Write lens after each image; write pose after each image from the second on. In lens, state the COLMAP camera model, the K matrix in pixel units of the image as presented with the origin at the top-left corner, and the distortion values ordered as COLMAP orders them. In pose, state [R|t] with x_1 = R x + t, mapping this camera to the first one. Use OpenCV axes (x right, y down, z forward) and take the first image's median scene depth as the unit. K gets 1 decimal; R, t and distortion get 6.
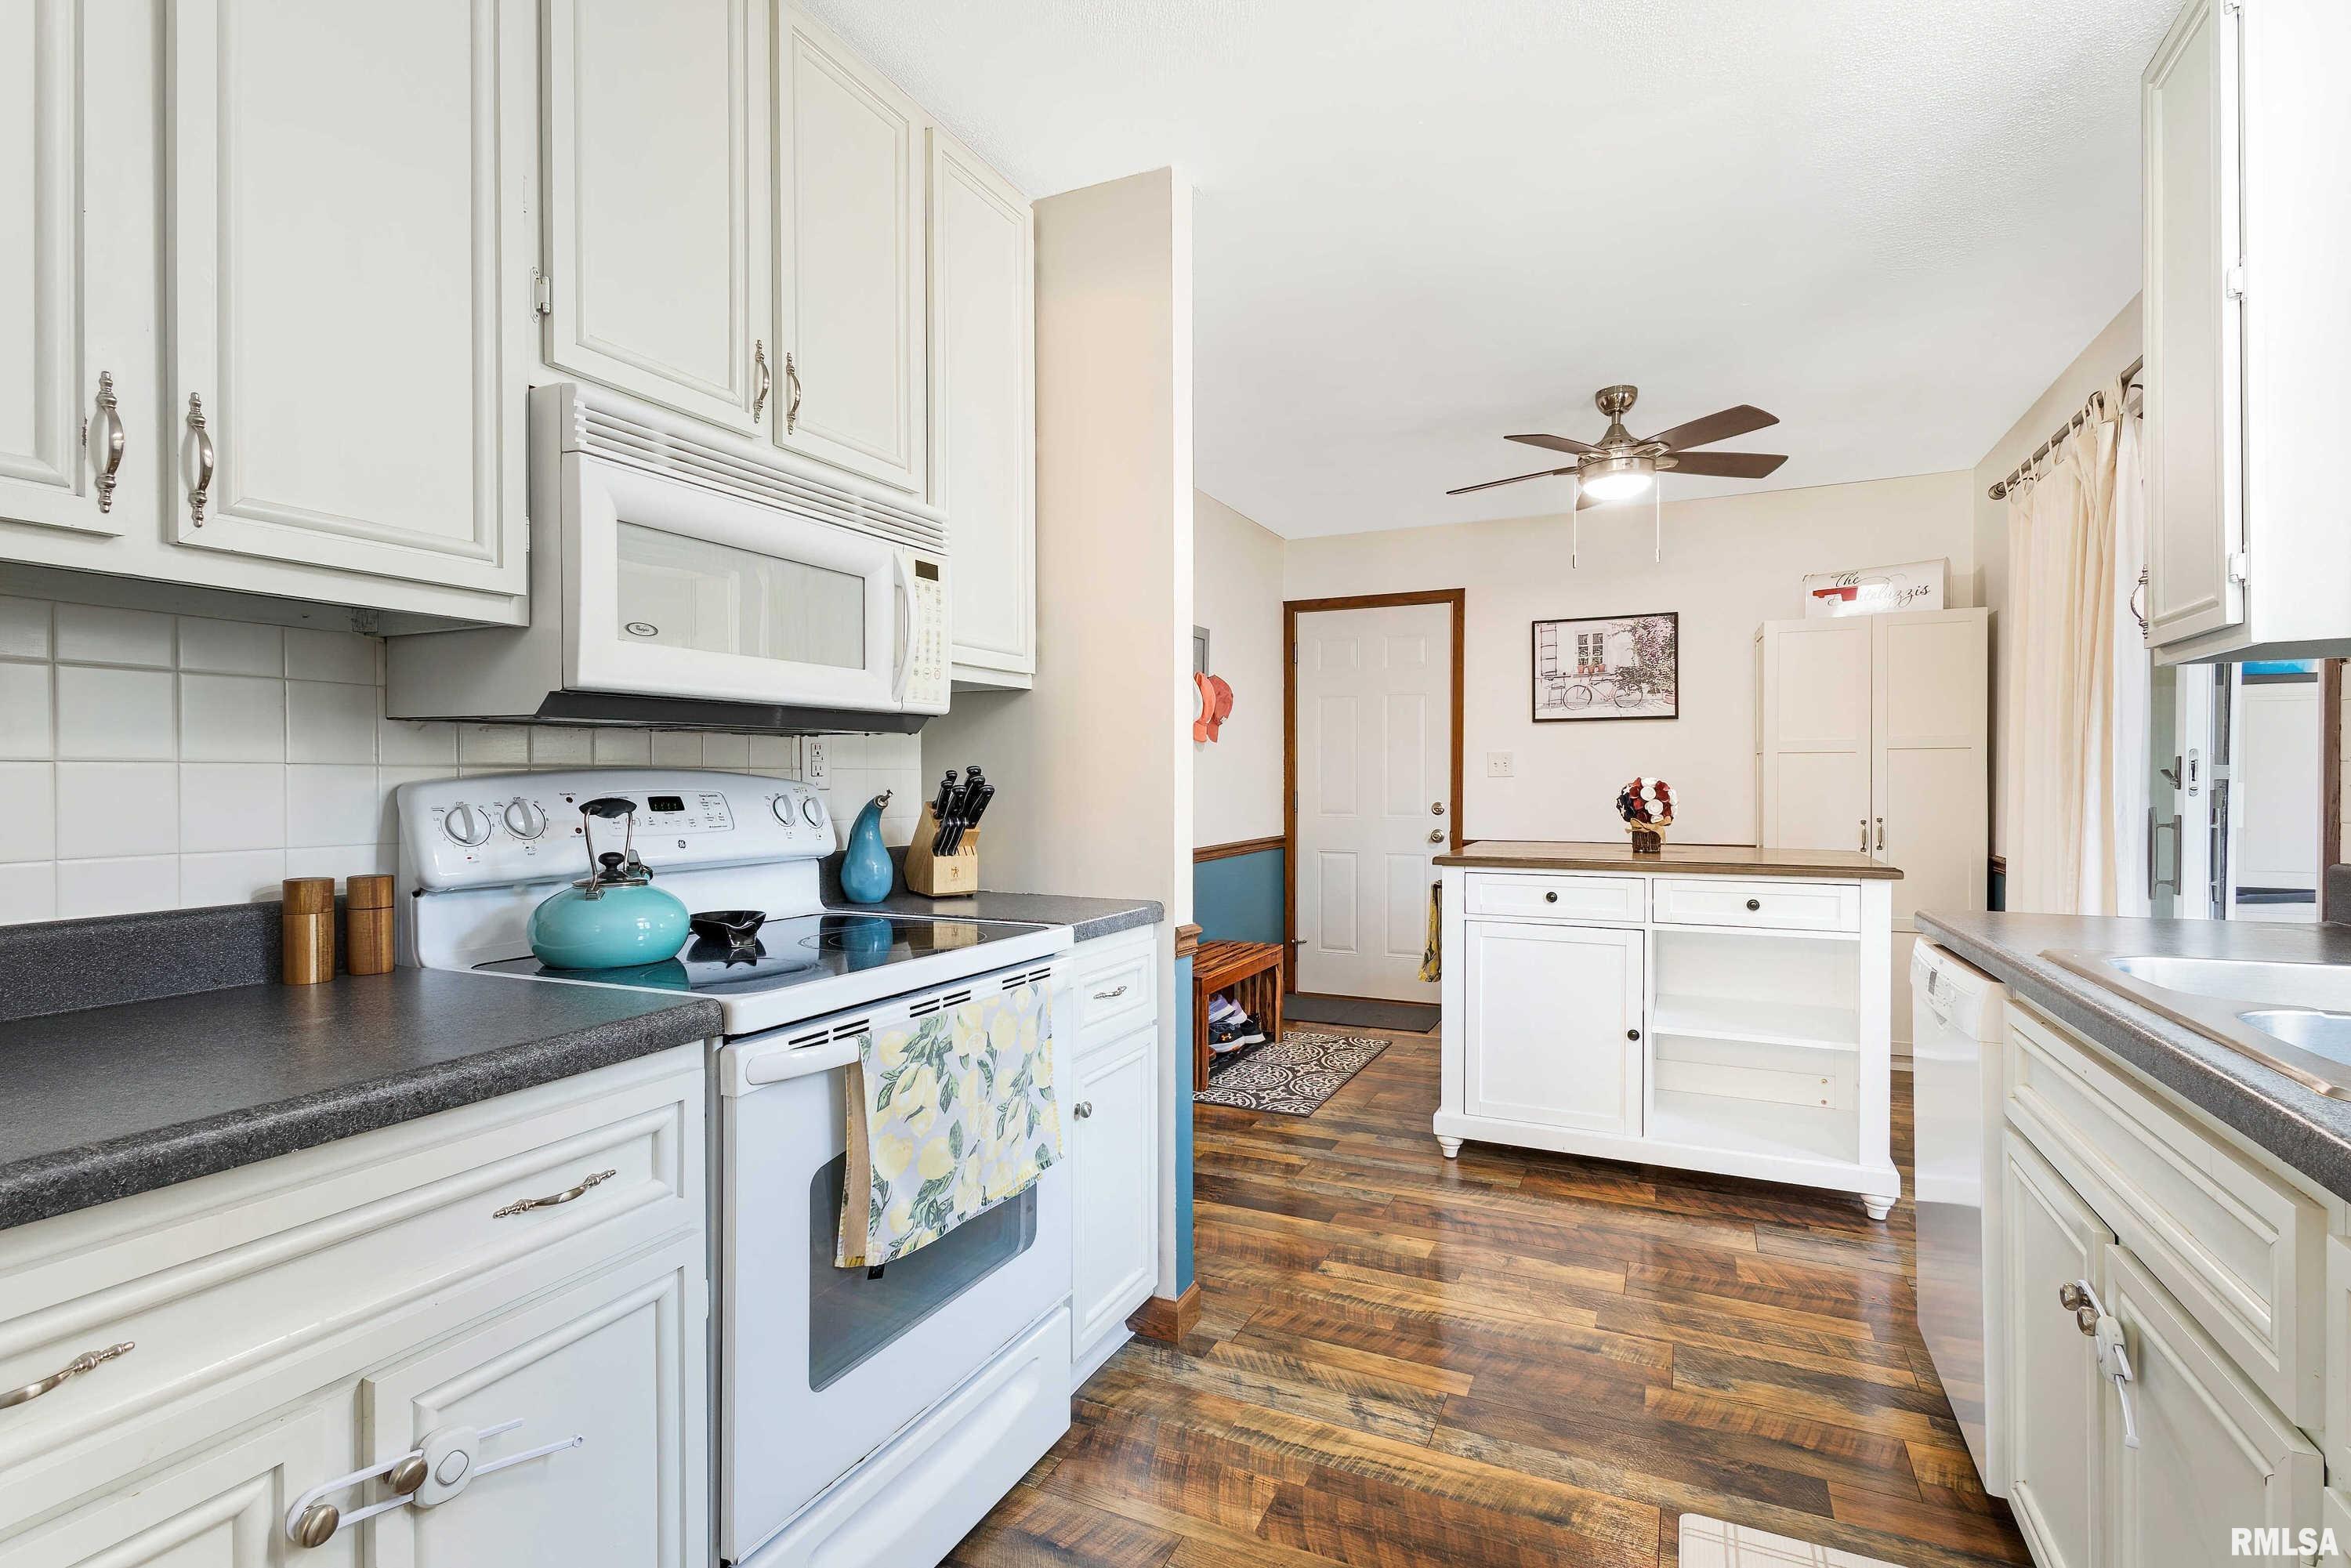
lens RADIAL K [[1105.7, 0, 1172.1], [0, 1105.7, 787.5], [0, 0, 1]] dist [0.010353, -0.003315]
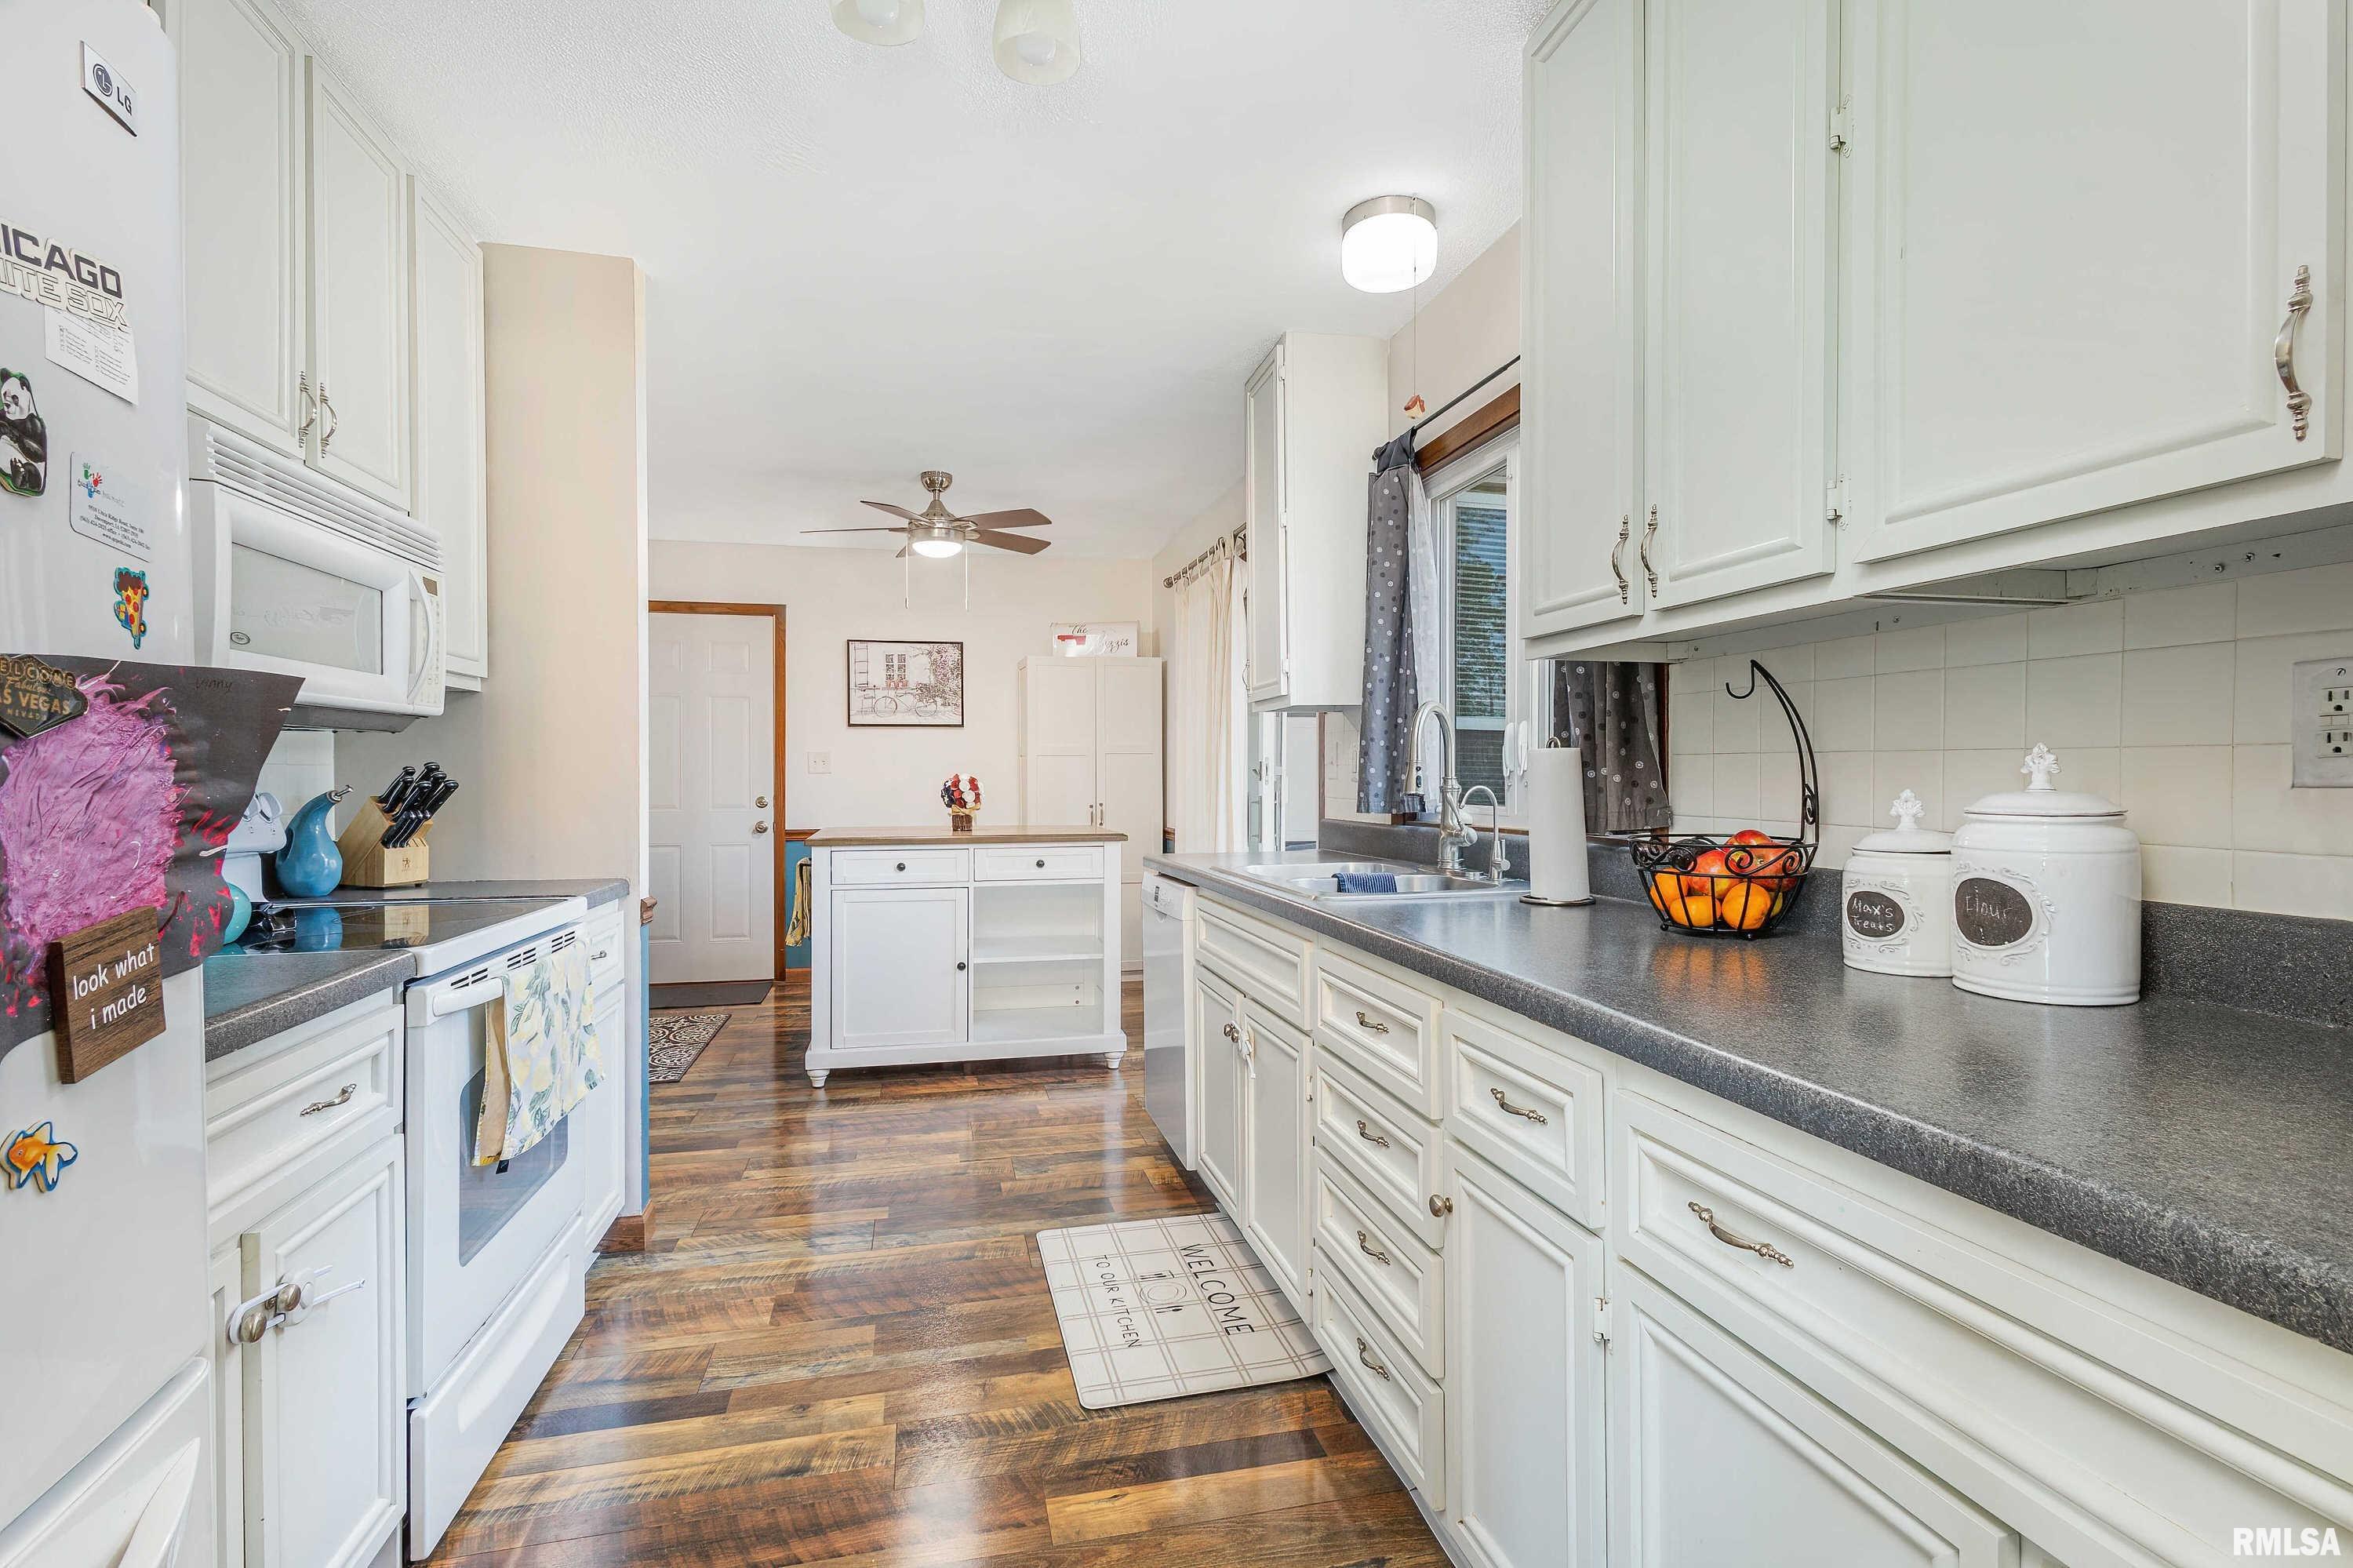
lens RADIAL K [[1106.7, 0, 1177.4], [0, 1106.7, 782.6], [0, 0, 1]] dist [0.010353, -0.003315]
pose [[0.786193, -0.003998, 0.617968, -0.191343], [0.005064, 0.999987, 0.000027, 0.002457], [-0.617960, 0.003108, 0.786204, -0.199981]]
